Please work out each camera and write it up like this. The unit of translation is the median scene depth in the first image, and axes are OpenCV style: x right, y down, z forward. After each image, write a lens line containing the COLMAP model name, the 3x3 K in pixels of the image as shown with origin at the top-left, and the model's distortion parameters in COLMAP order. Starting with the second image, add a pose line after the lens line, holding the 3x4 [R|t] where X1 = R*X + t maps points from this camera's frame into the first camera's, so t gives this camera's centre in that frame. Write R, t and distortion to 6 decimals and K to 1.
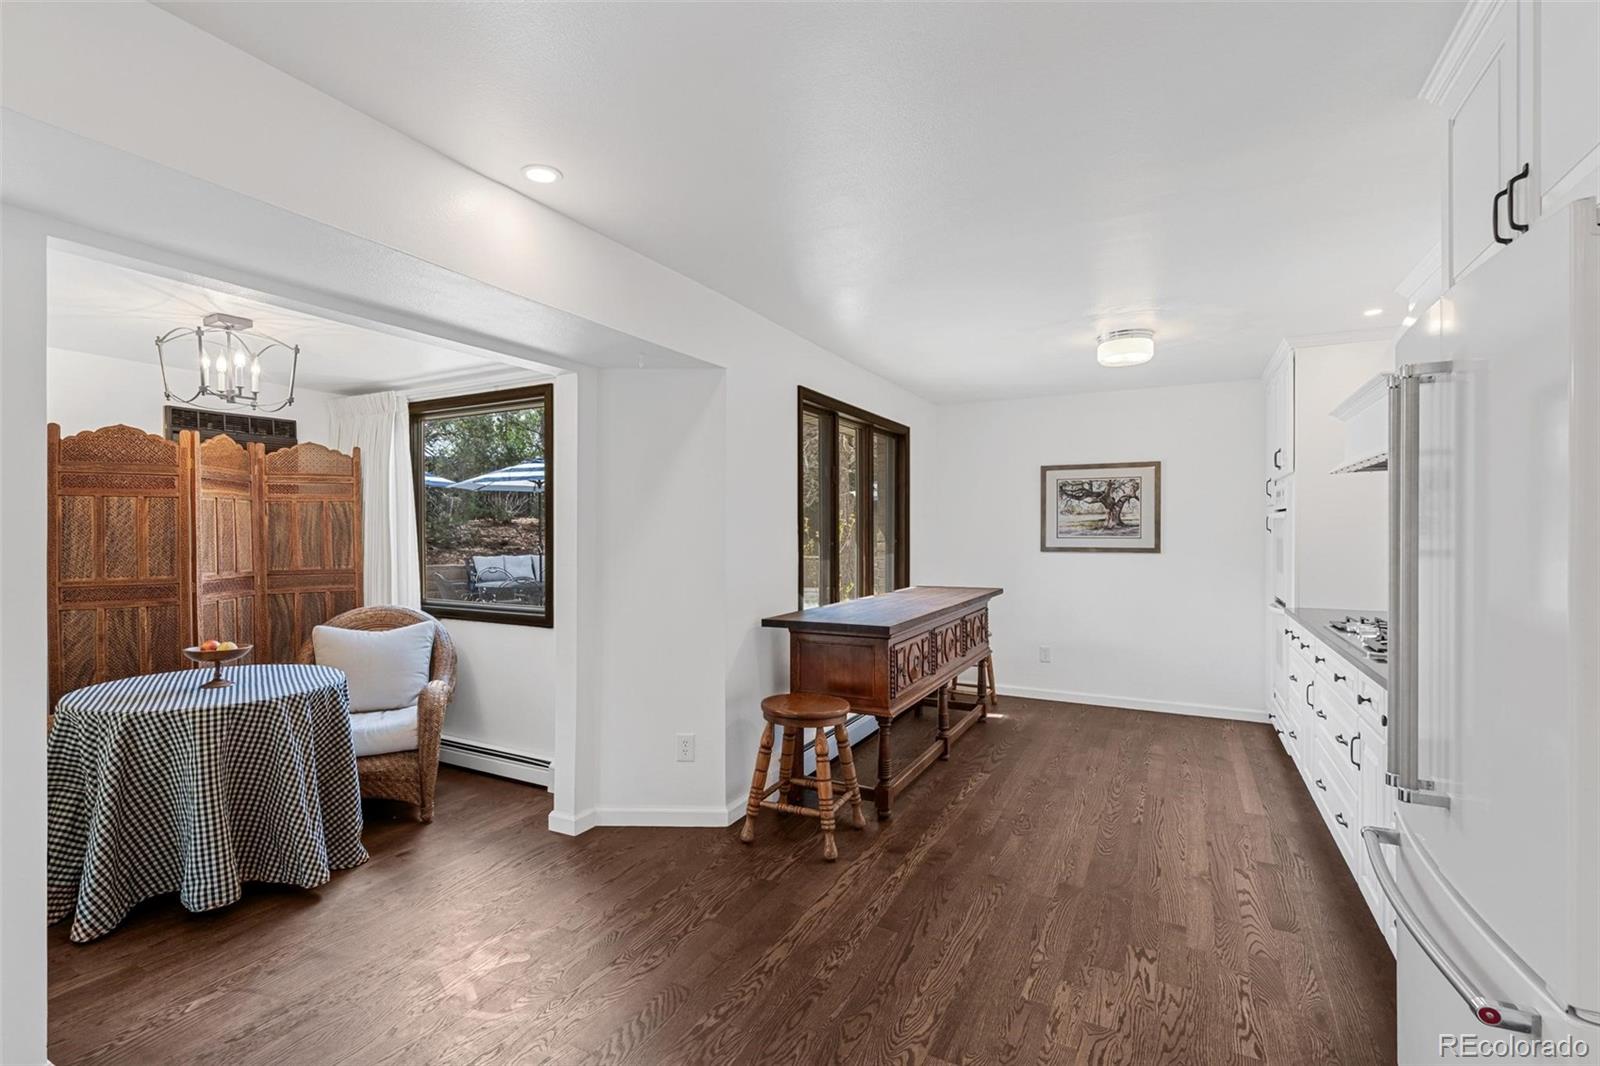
lens RADIAL K [[750.0, 0, 737.5], [0, 750.0, 534.1], [0, 0, 1]] dist [-0.001455, 0.001105]
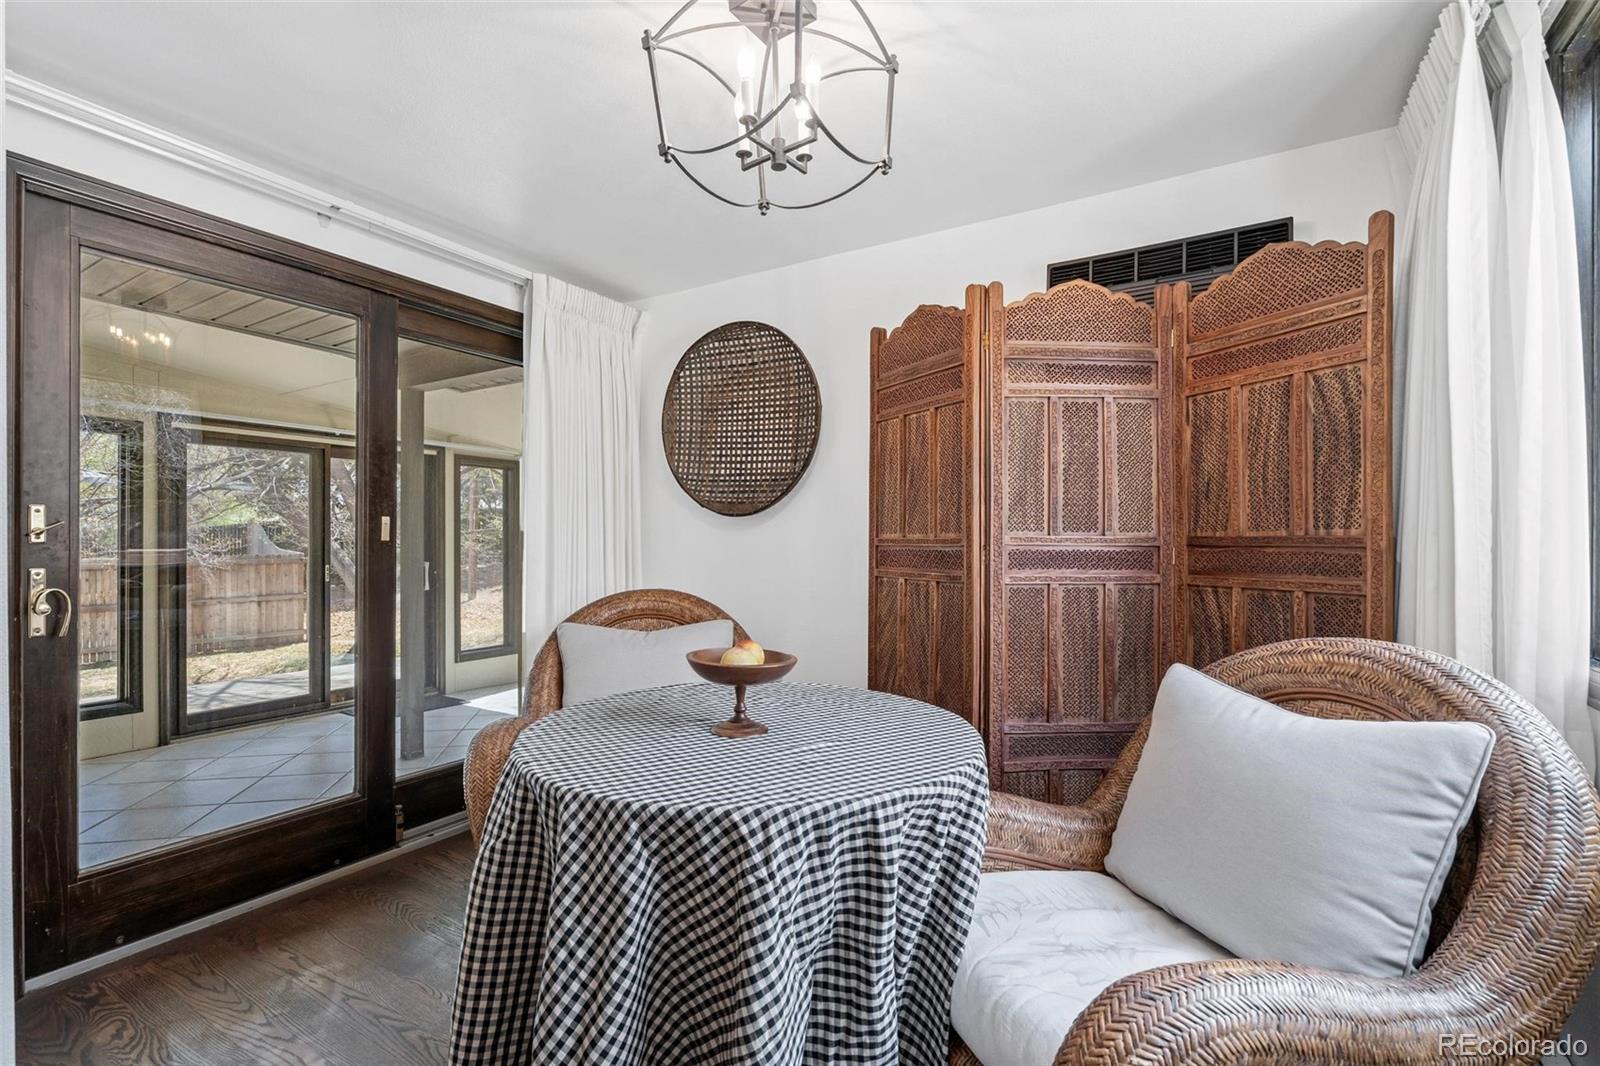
lens RADIAL K [[722.9, 0, 794.9], [0, 722.9, 541.6], [0, 0, 1]] dist [-0.002169, 0.001357]
pose [[-0.030356, 0.007214, -0.999513, -0.154126], [-0.006825, 0.999949, 0.007425, 0.053455], [0.999516, 0.007047, -0.030305, 0.806391]]
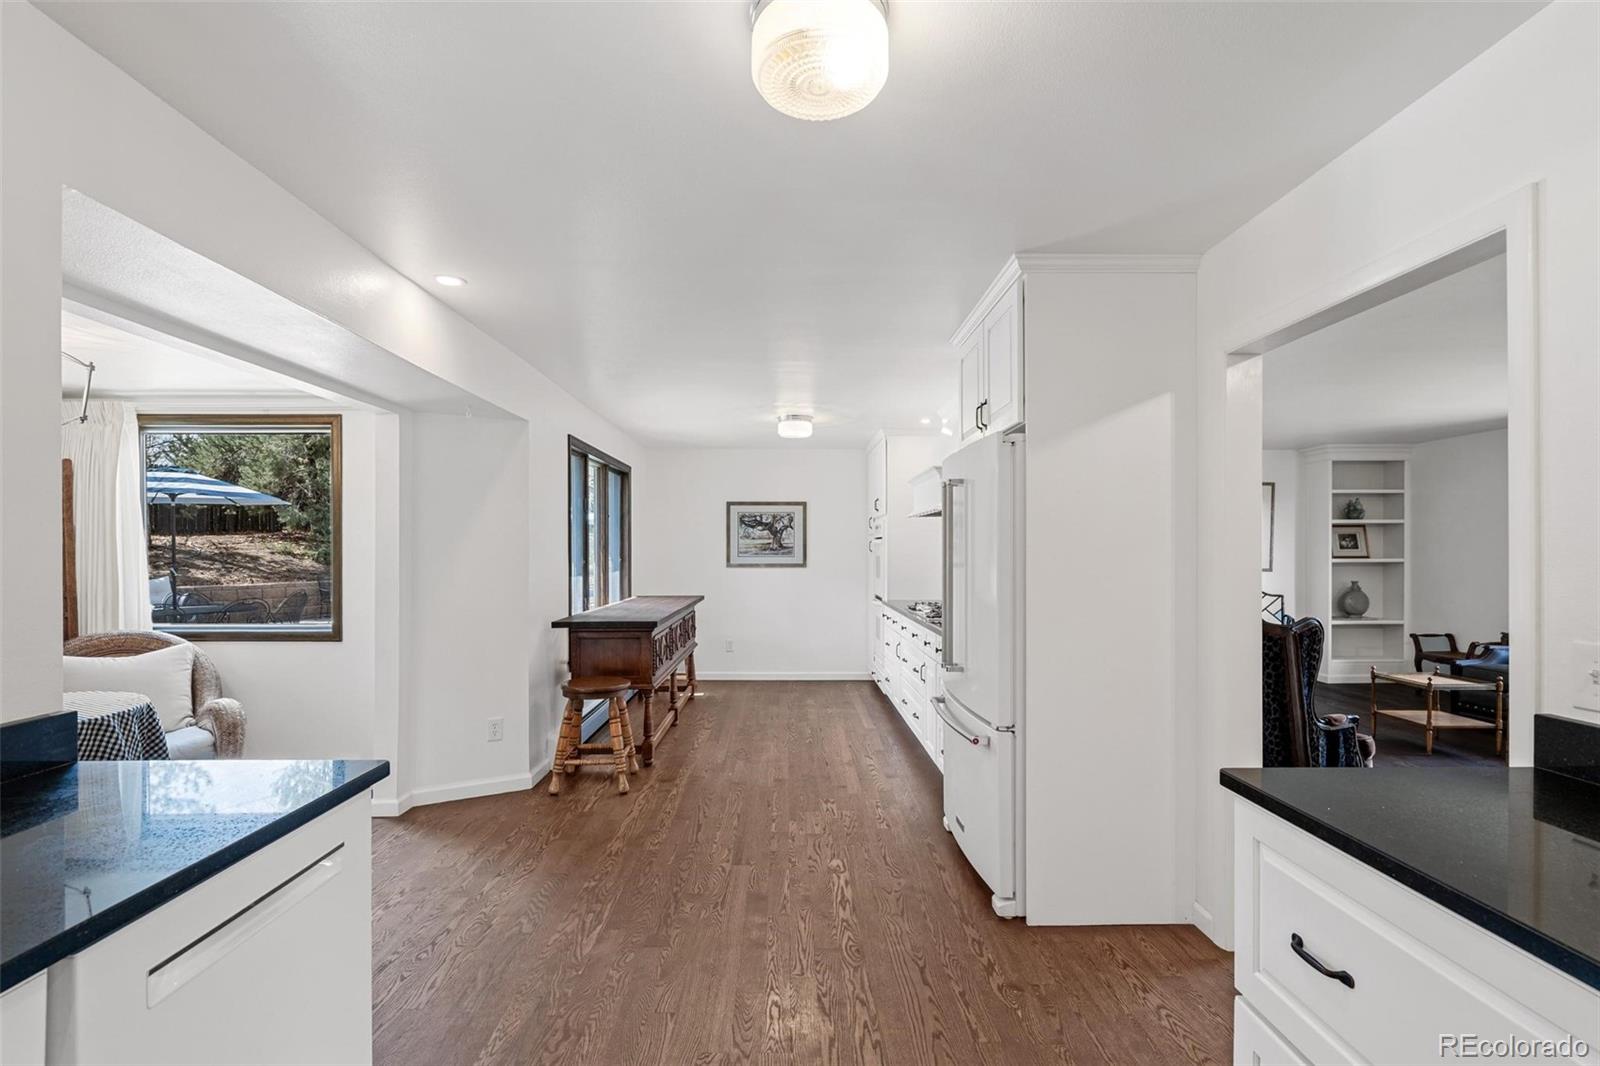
lens RADIAL K [[732.1, 0, 788.7], [0, 732.1, 548.7], [0, 0, 1]] dist [-0.000111, 0.000485]
pose [[0.860856, 0.001937, 0.508845, -0.232813], [0.001868, 0.999974, -0.006967, 0.000510], [-0.508845, 0.006949, 0.860830, -0.235748]]
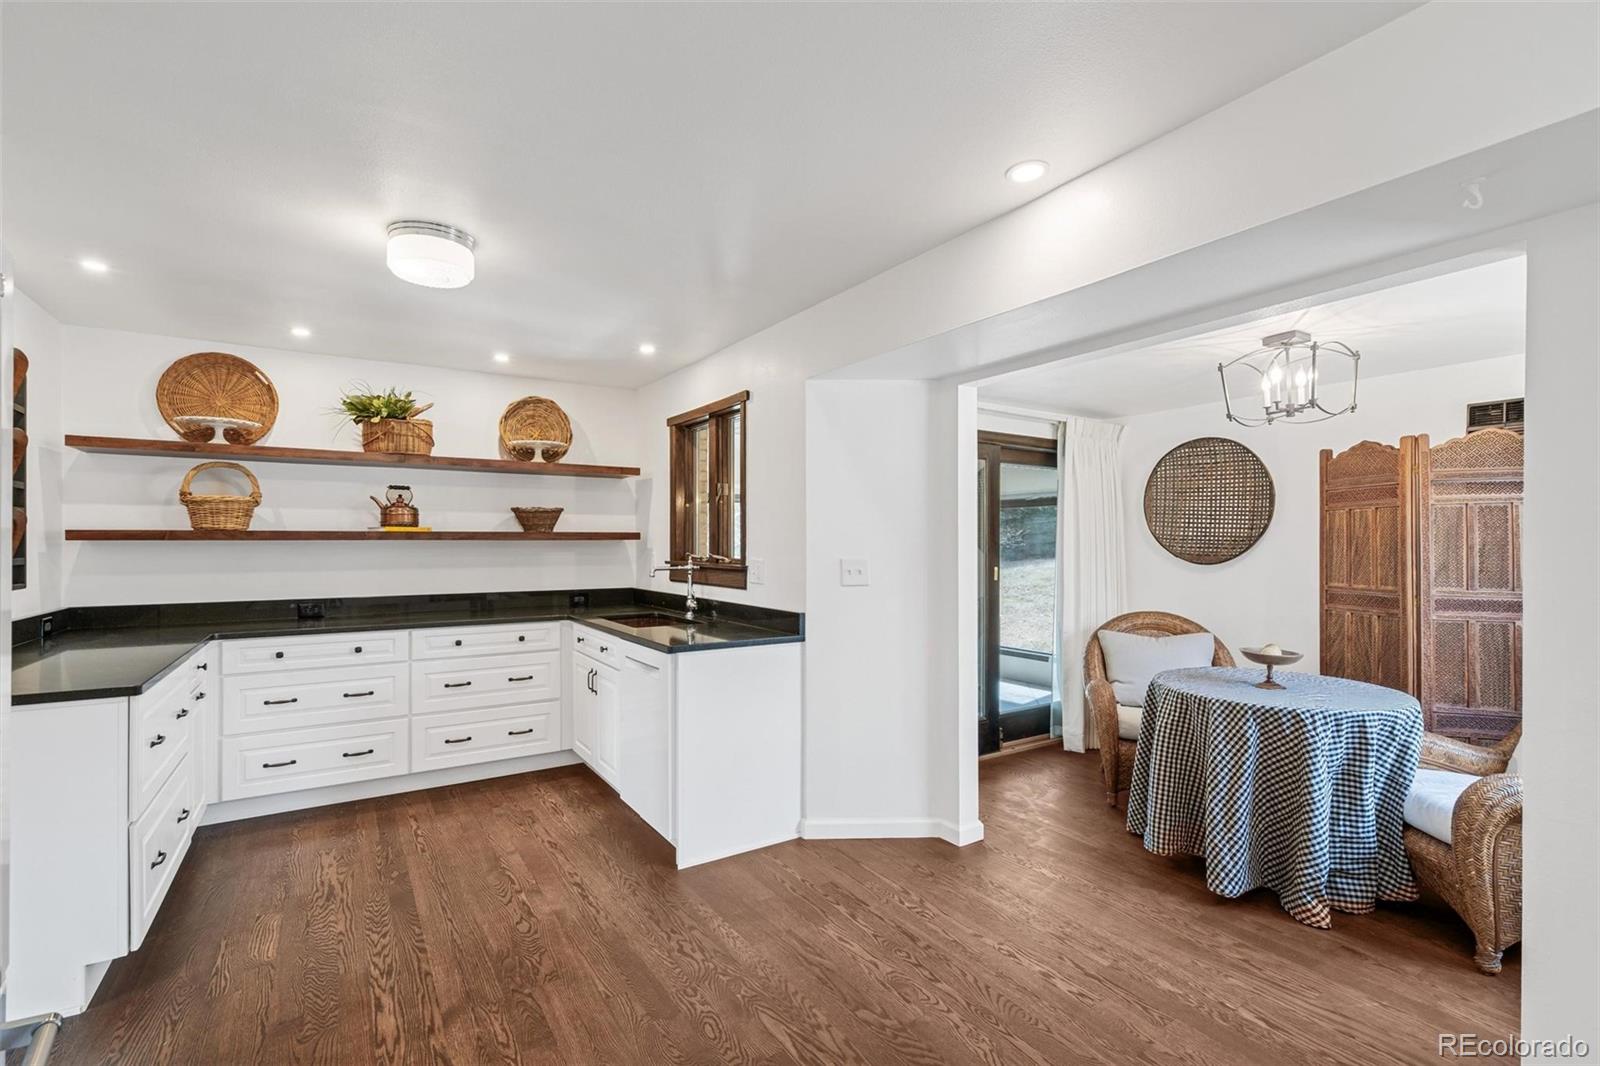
lens RADIAL K [[722.9, 0, 794.9], [0, 722.9, 541.6], [0, 0, 1]] dist [-0.002169, 0.001357]
pose [[-0.453672, -0.000677, -0.891169, 0.400905], [-0.001476, 0.999999, -0.000009, -0.002109], [0.891168, 0.001311, -0.453672, 0.663536]]
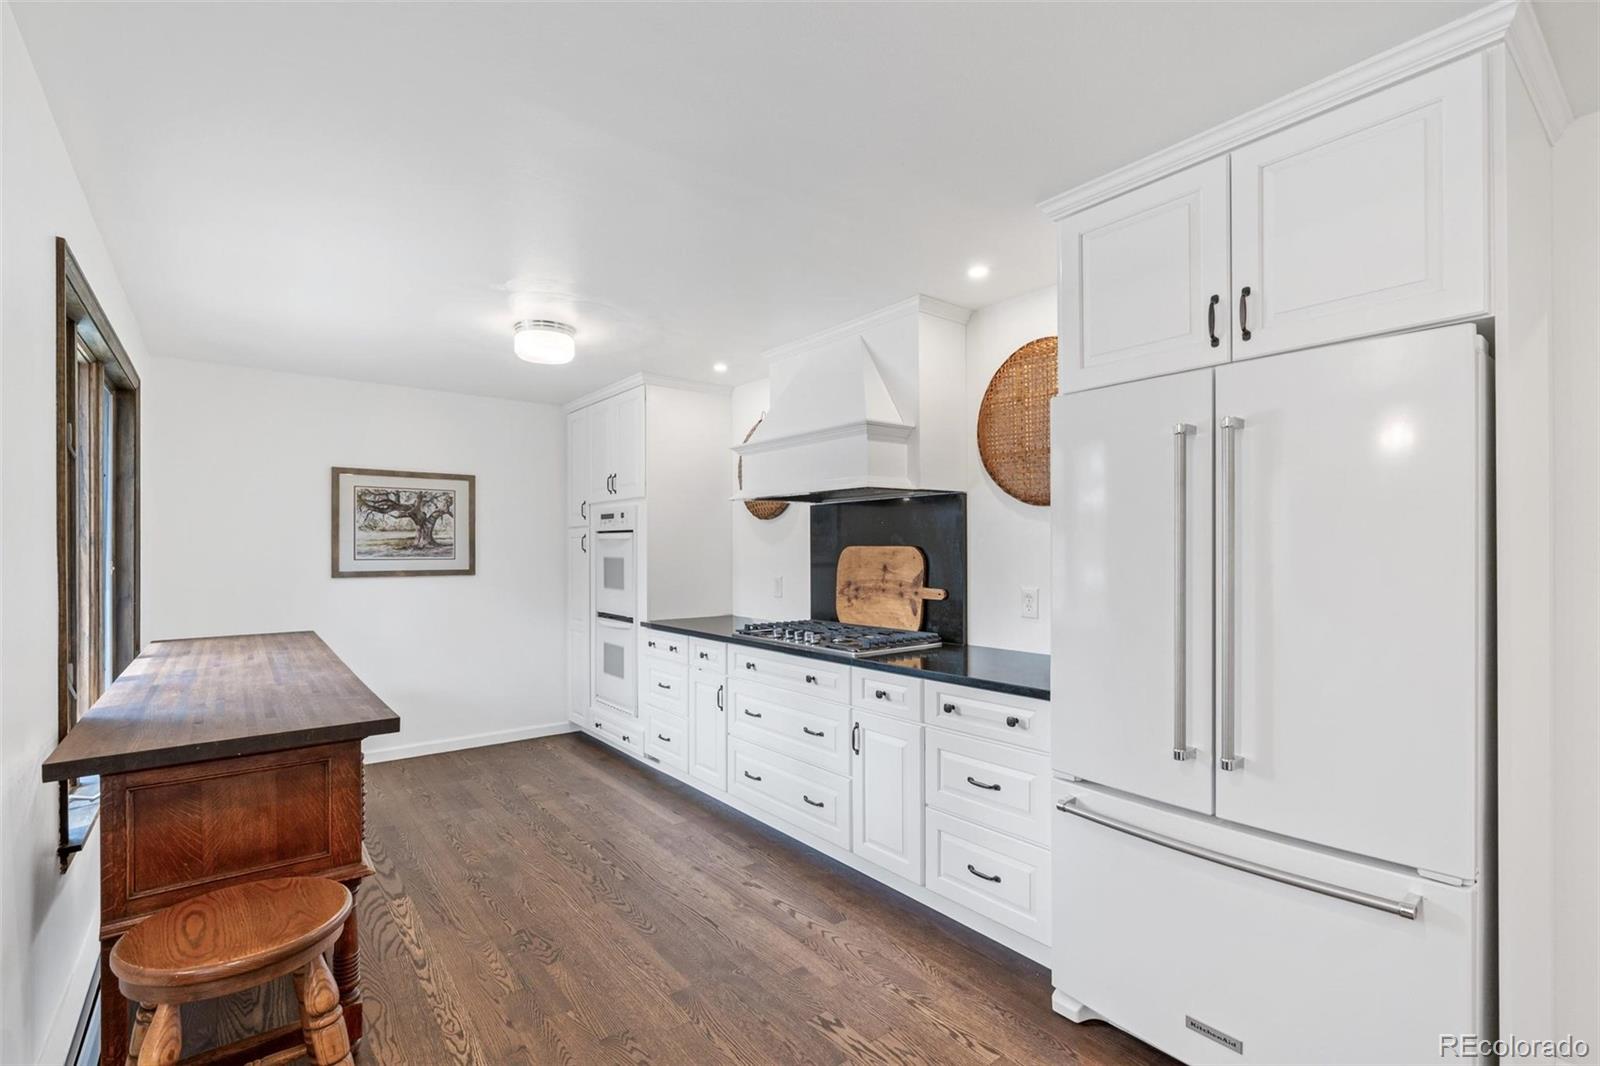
lens RADIAL K [[732.1, 0, 788.7], [0, 732.1, 548.7], [0, 0, 1]] dist [-0.000111, 0.000485]
pose [[0.376626, 0.000547, 0.926365, -0.176899], [0.006113, 0.999977, -0.003076, -0.002505], [-0.926345, 0.006821, 0.376614, 0.434480]]
